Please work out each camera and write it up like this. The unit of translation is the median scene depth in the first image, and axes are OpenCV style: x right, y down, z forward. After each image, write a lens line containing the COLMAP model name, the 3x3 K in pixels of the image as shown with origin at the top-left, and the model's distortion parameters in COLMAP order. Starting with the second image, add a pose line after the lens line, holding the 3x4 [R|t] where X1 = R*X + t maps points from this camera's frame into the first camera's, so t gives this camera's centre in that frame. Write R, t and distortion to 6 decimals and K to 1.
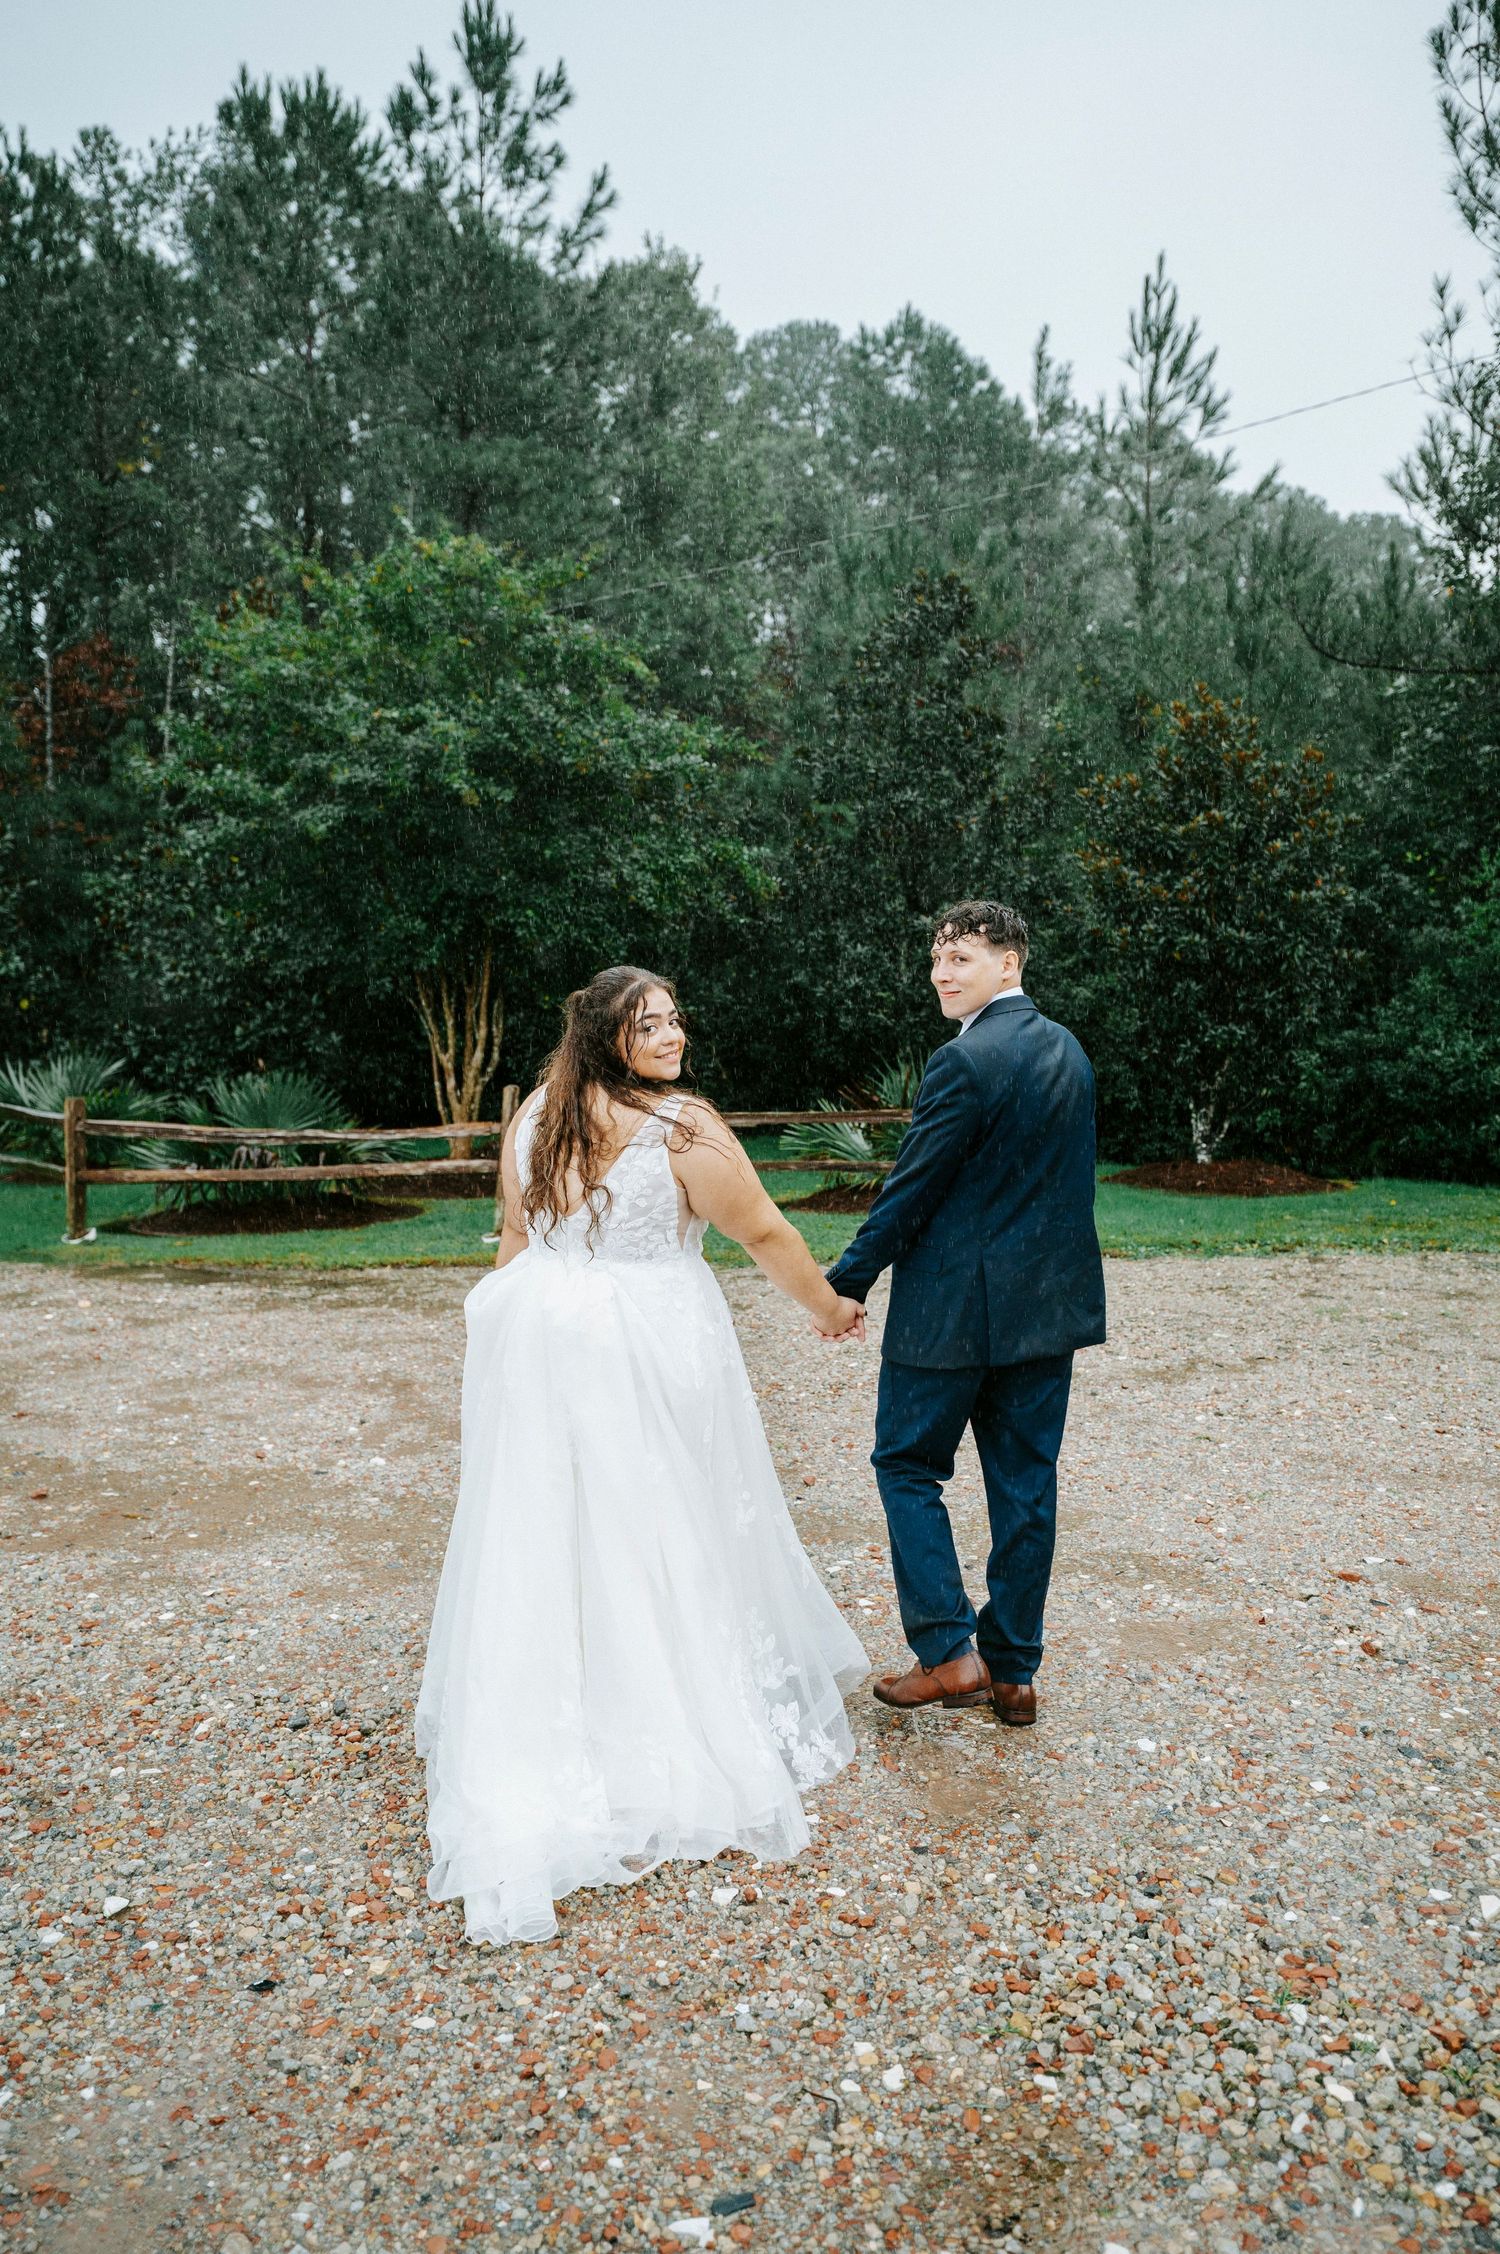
lens RADIAL K [[1552.8, 0, 760.6], [0, 1552.8, 1117.7], [0, 0, 1]] dist [0.012538, 0.029640]
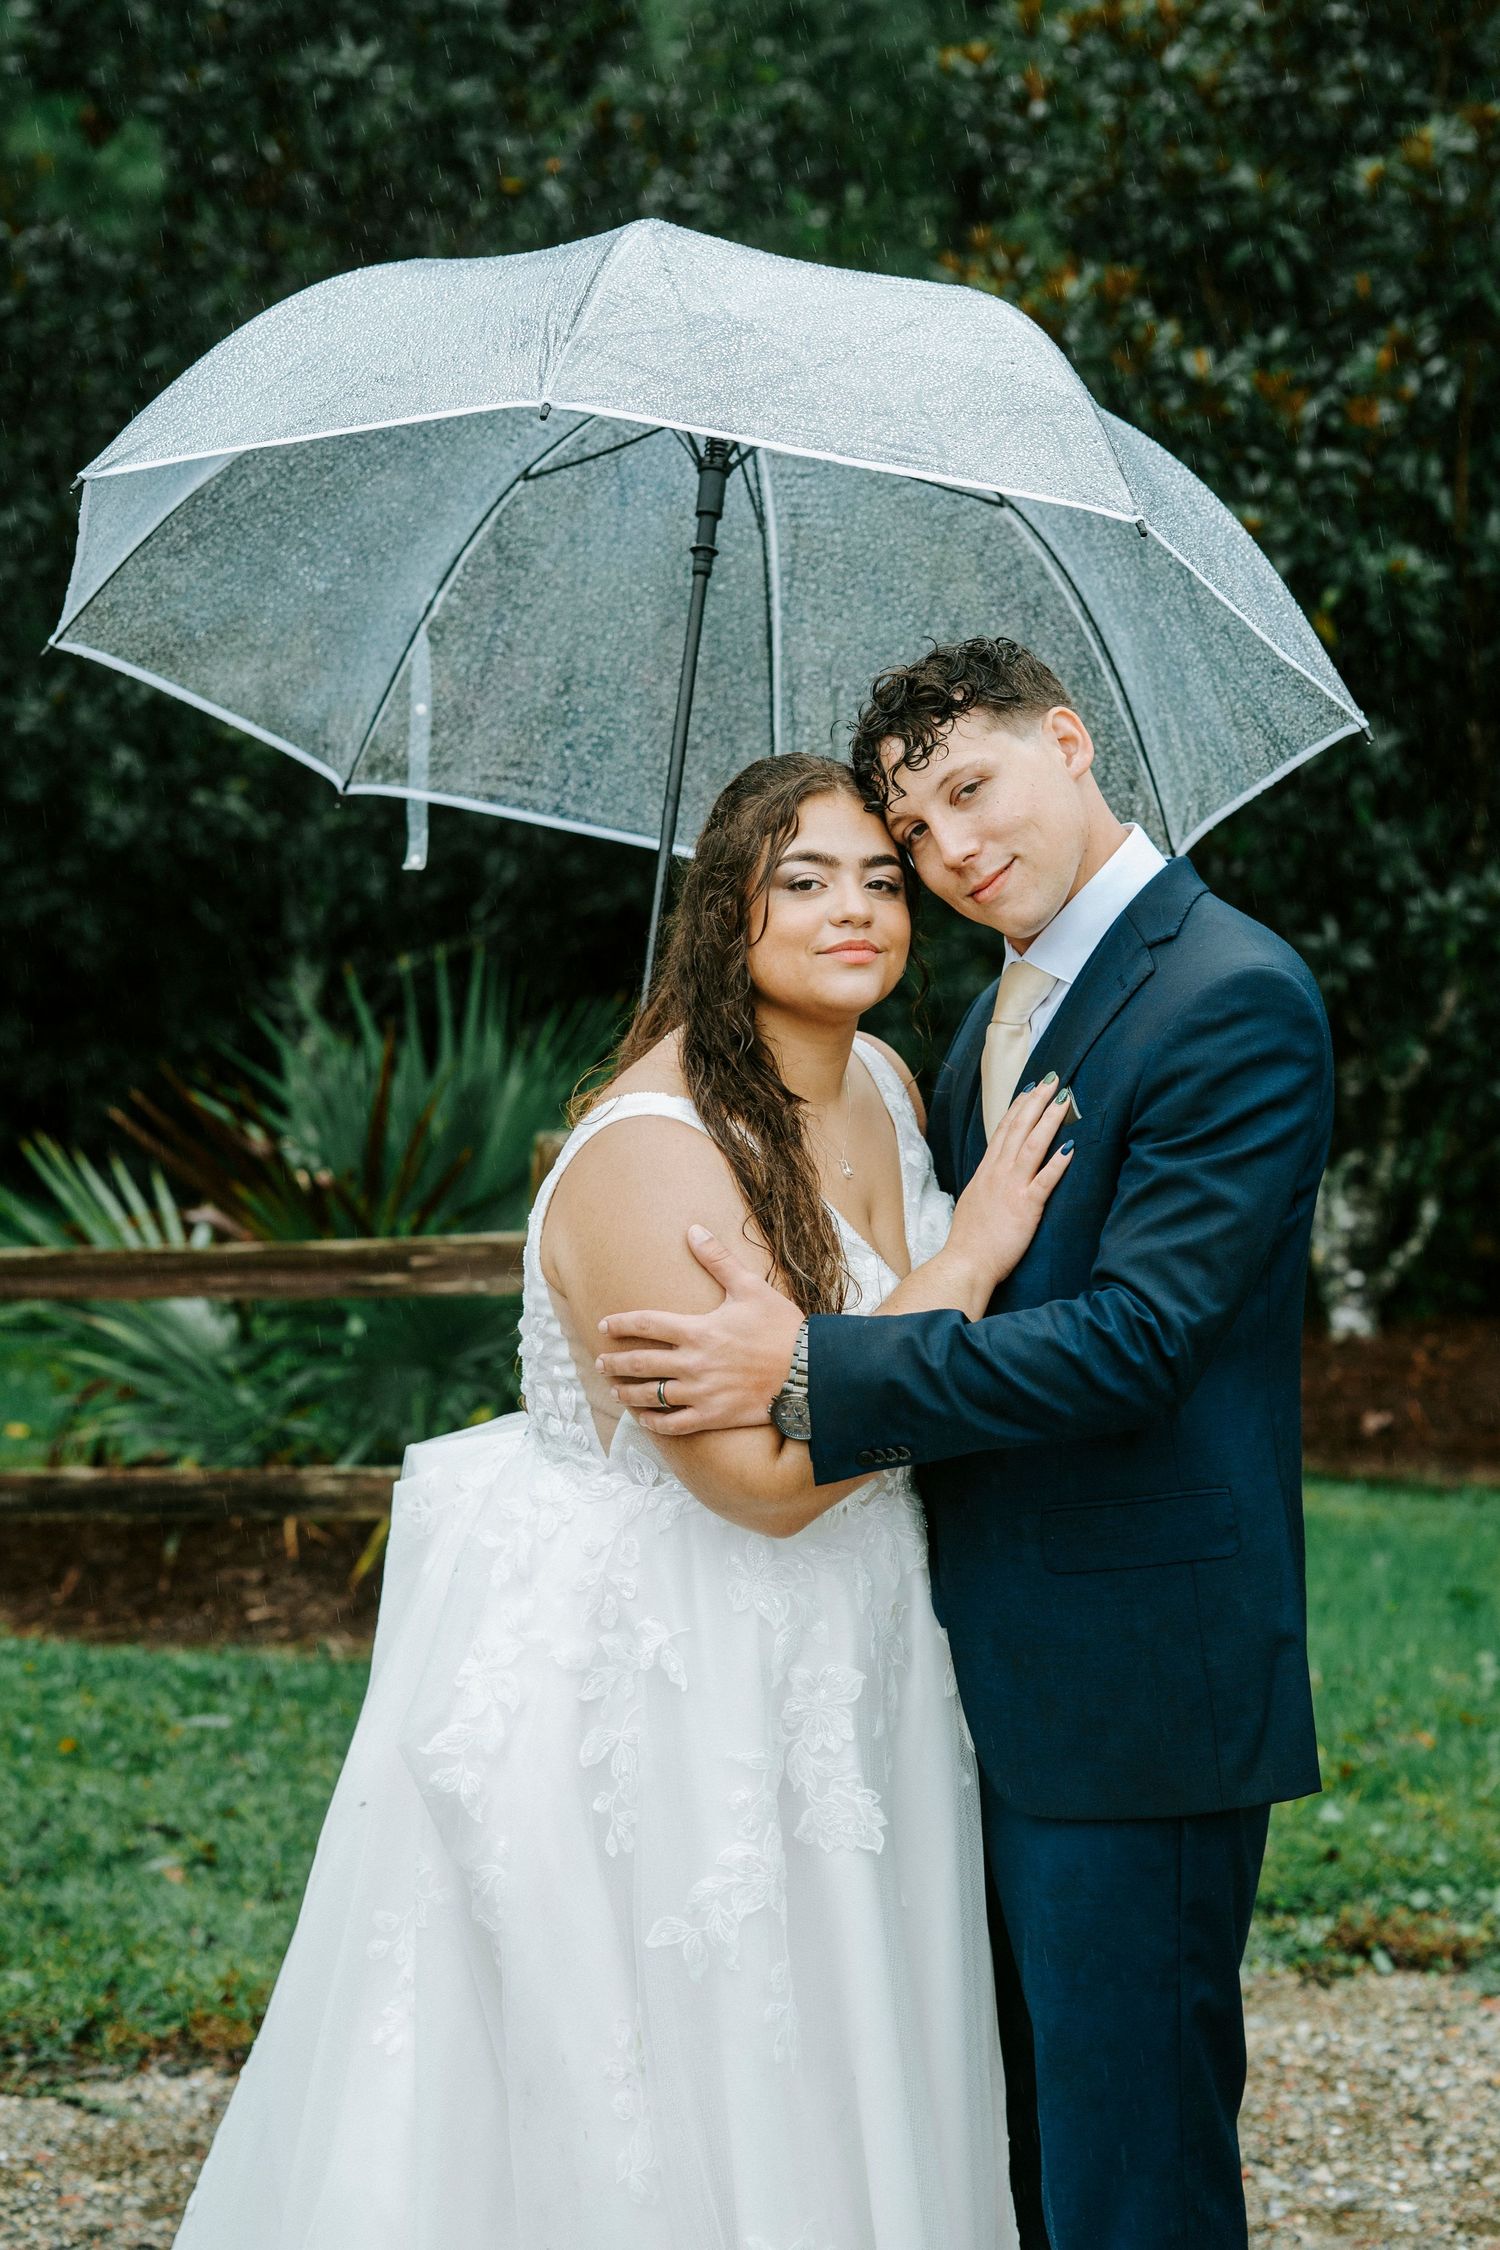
lens RADIAL K [[3545.8, 0, 712.0], [0, 3545.8, 1024.7], [0, 0, 1]] dist [-0.010269, 0.198496]
pose [[0.972756, 0.012723, 0.231480, 0.010918], [-0.012555, 0.999919, -0.002201, -0.027309], [-0.231489, -0.000766, 0.972837, 0.374895]]
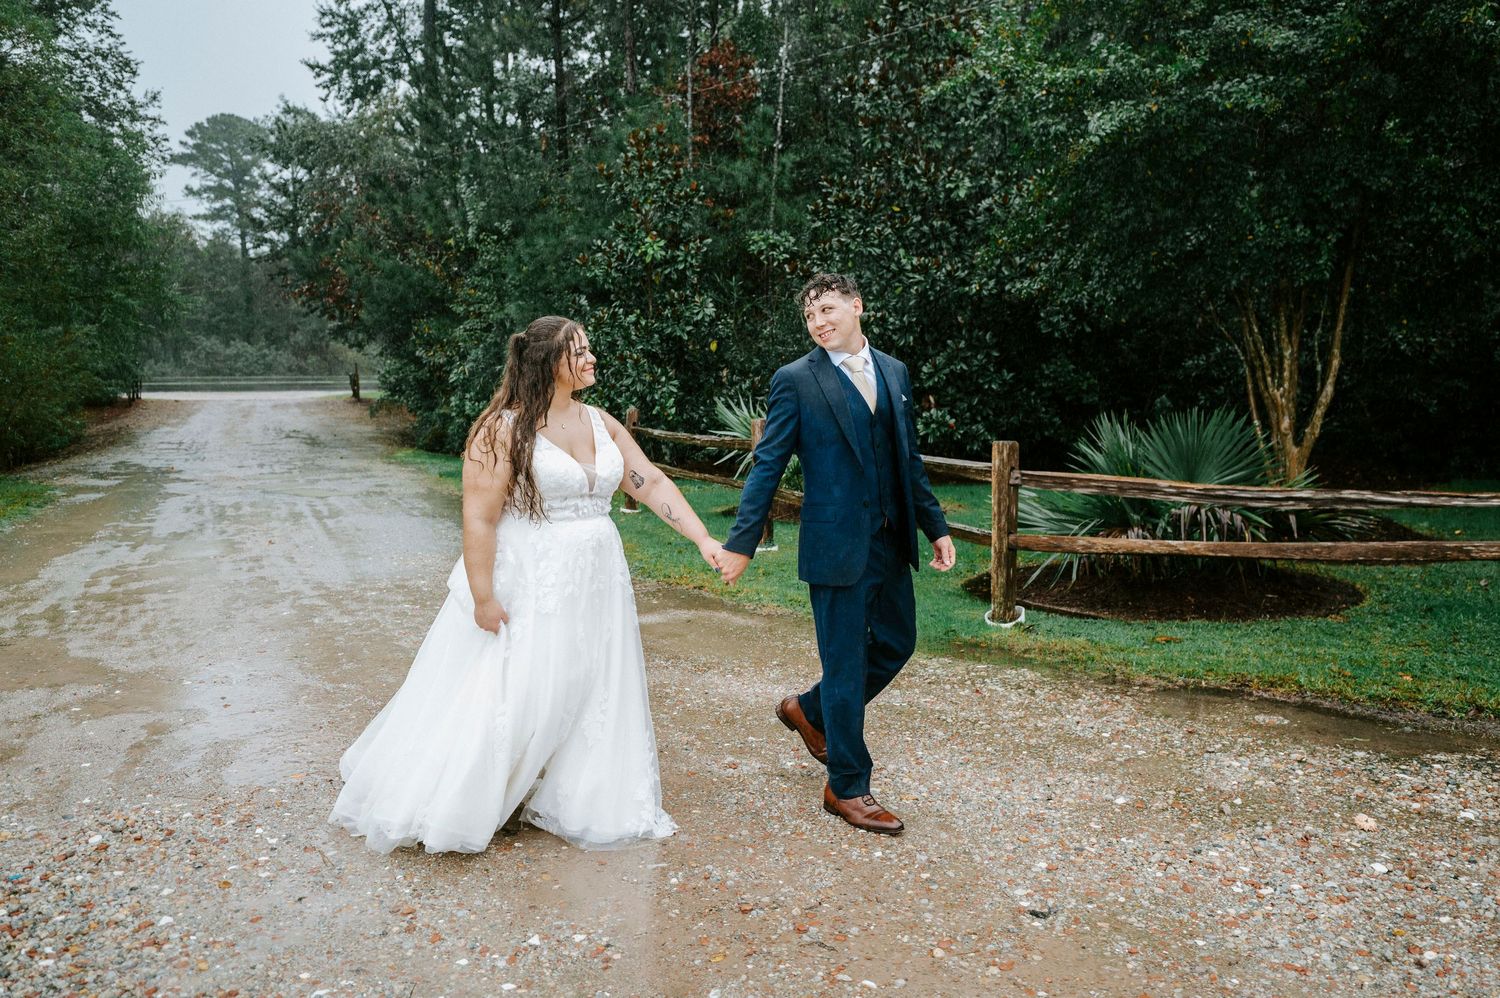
lens RADIAL K [[1110.7, 0, 780.8], [0, 1110.7, 456.2], [0, 0, 1]] dist [0.012970, 0.003667]
pose [[0.971442, 0.012036, -0.236970, -0.334517], [-0.008539, 0.999839, 0.015779, -0.010779], [0.237122, -0.013305, 0.971389, 0.340975]]
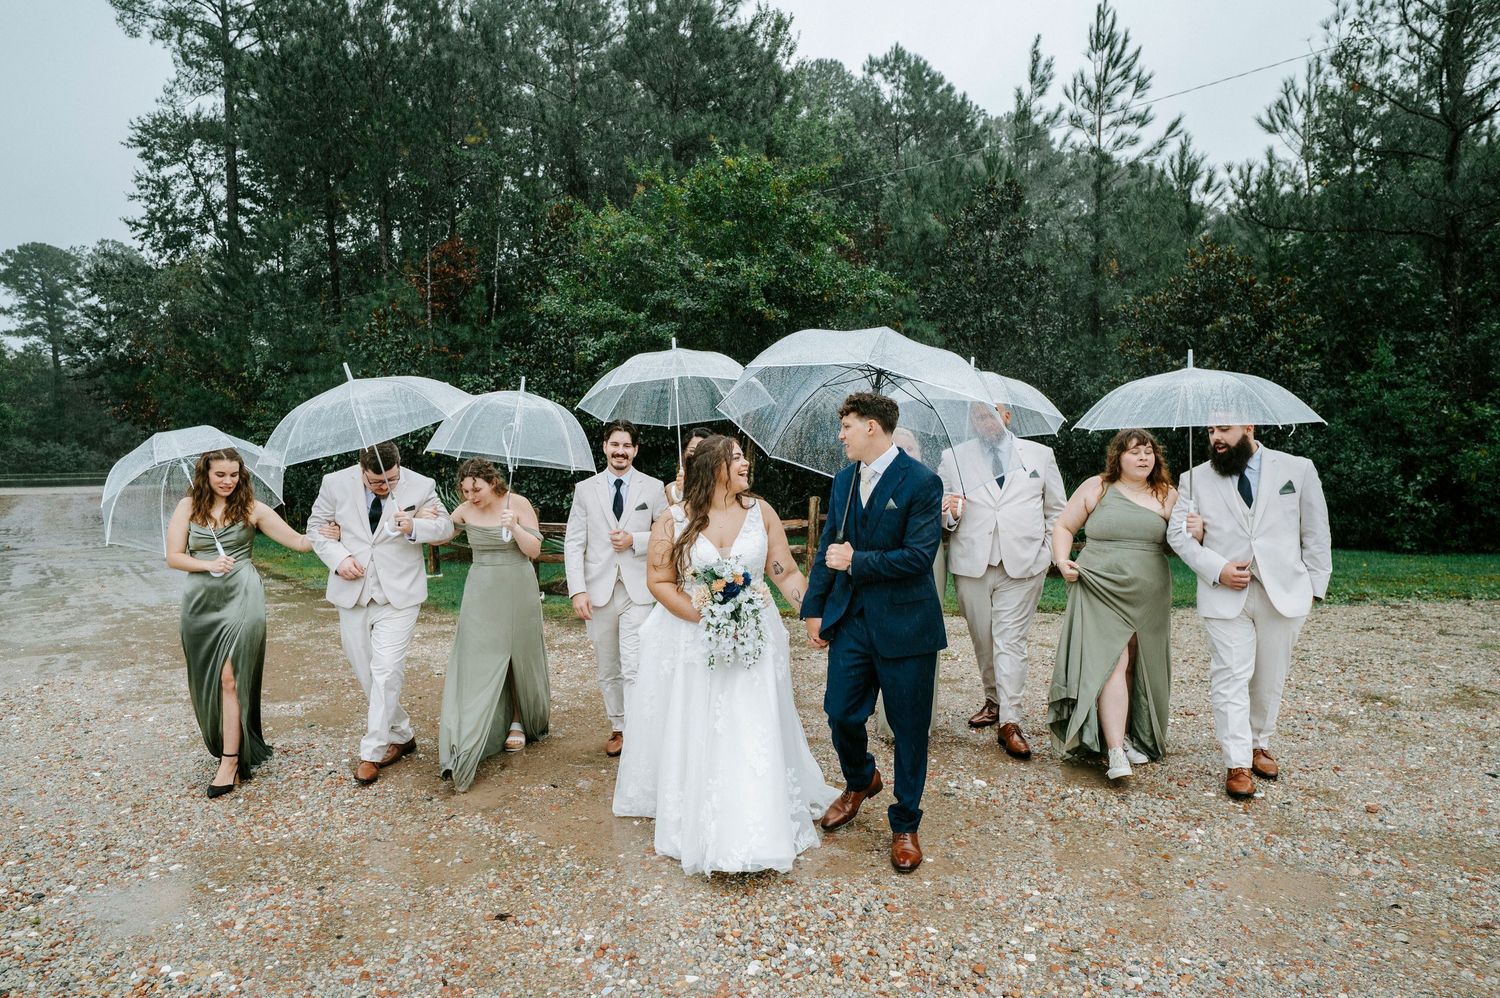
lens RADIAL K [[882.1, 0, 747.9], [0, 882.1, 490.0], [0, 0, 1]] dist [0.009708, 0.000347]
pose [[0.999618, -0.014999, -0.023229, -0.161081], [0.014351, 0.999511, -0.027796, -0.003152], [0.023634, 0.027453, 0.999344, 0.091908]]
